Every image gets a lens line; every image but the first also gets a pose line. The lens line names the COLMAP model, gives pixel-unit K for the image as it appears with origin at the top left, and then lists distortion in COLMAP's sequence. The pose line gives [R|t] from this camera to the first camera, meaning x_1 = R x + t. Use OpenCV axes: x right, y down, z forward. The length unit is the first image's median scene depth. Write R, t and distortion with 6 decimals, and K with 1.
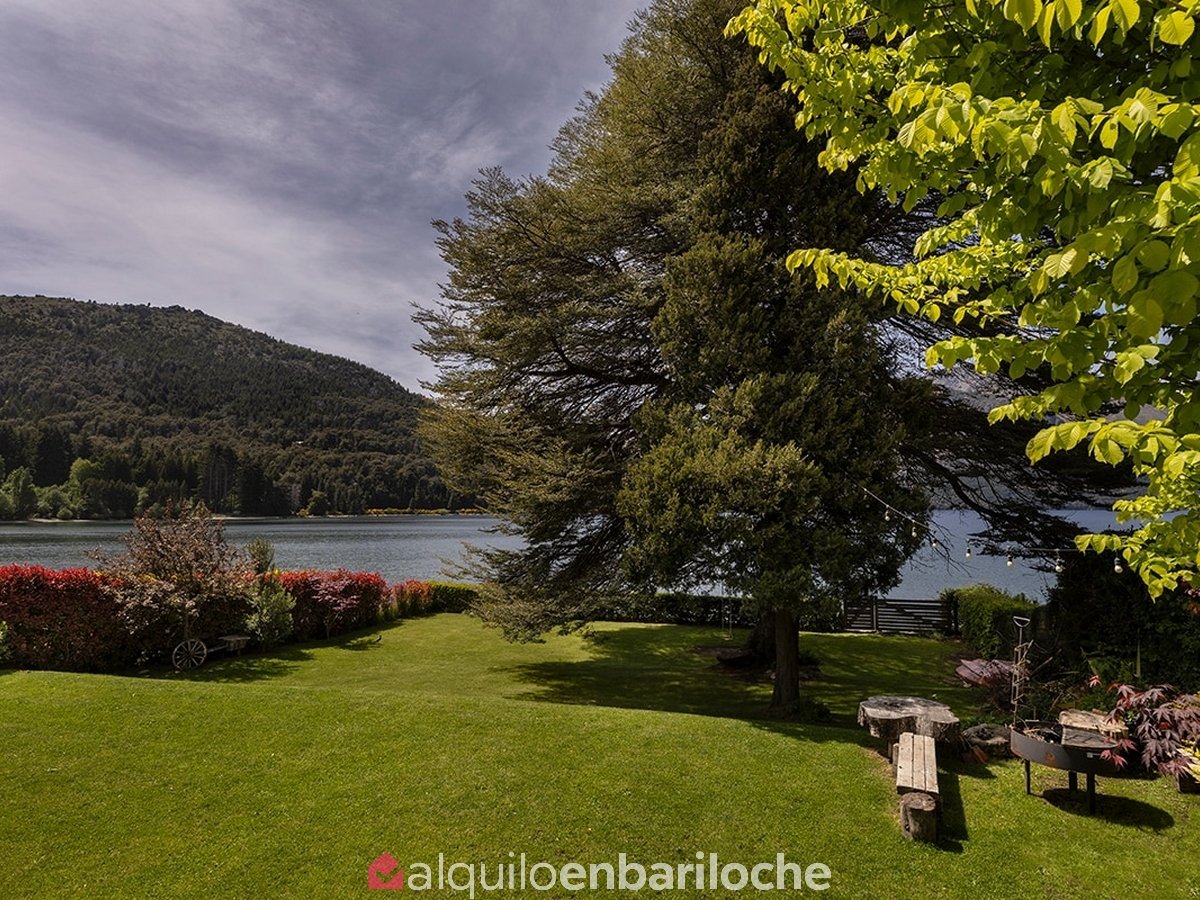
lens RADIAL K [[721.7, 0, 592.4], [0, 721.7, 455.2], [0, 0, 1]] dist [-0.003422, -0.000651]
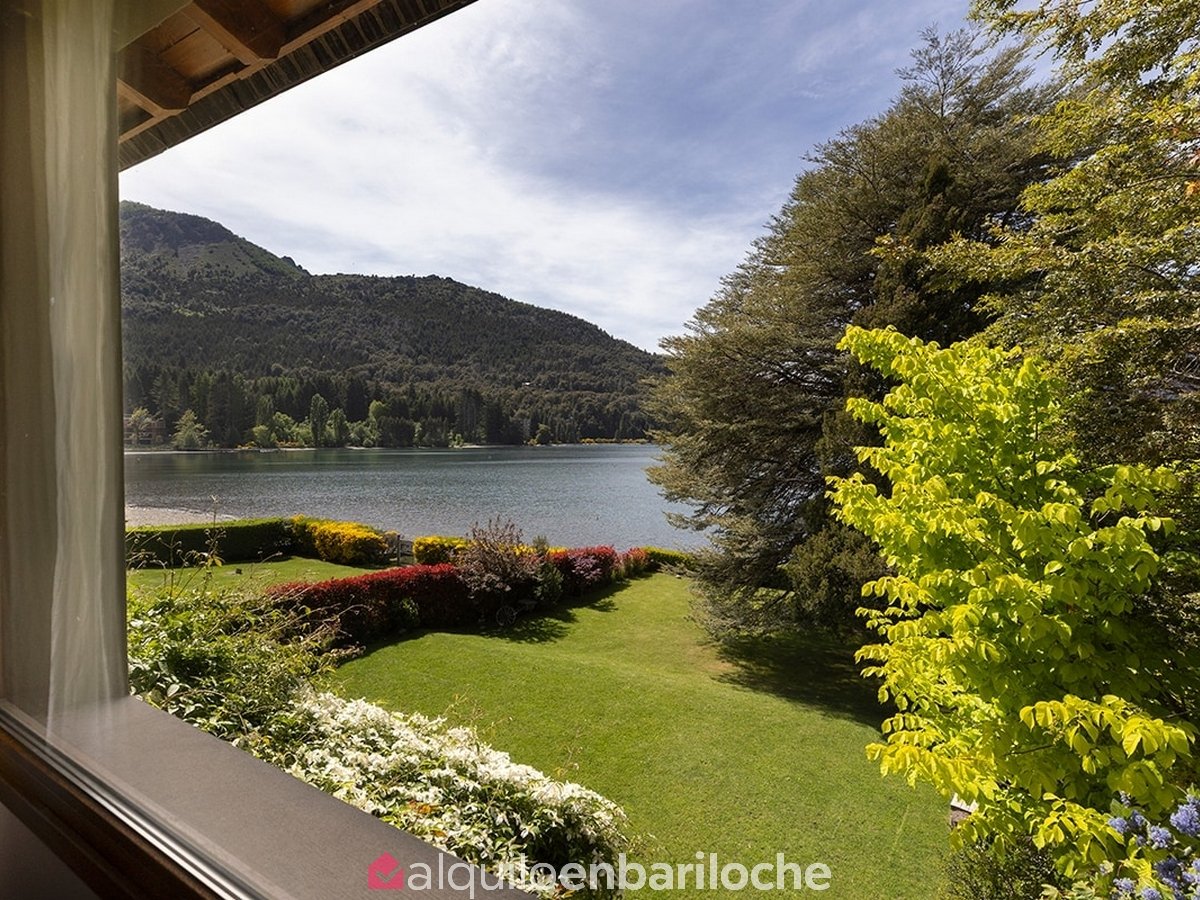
lens RADIAL K [[633.6, 0, 600.0], [0, 633.6, 450.0], [0, 0, 1]] dist [-0.001347, -0.000271]
pose [[0.964528, 0.014695, -0.263570, 0.000654], [0.013351, 0.994456, 0.104302, -0.184314], [0.263641, -0.104121, 0.958985, -0.193494]]
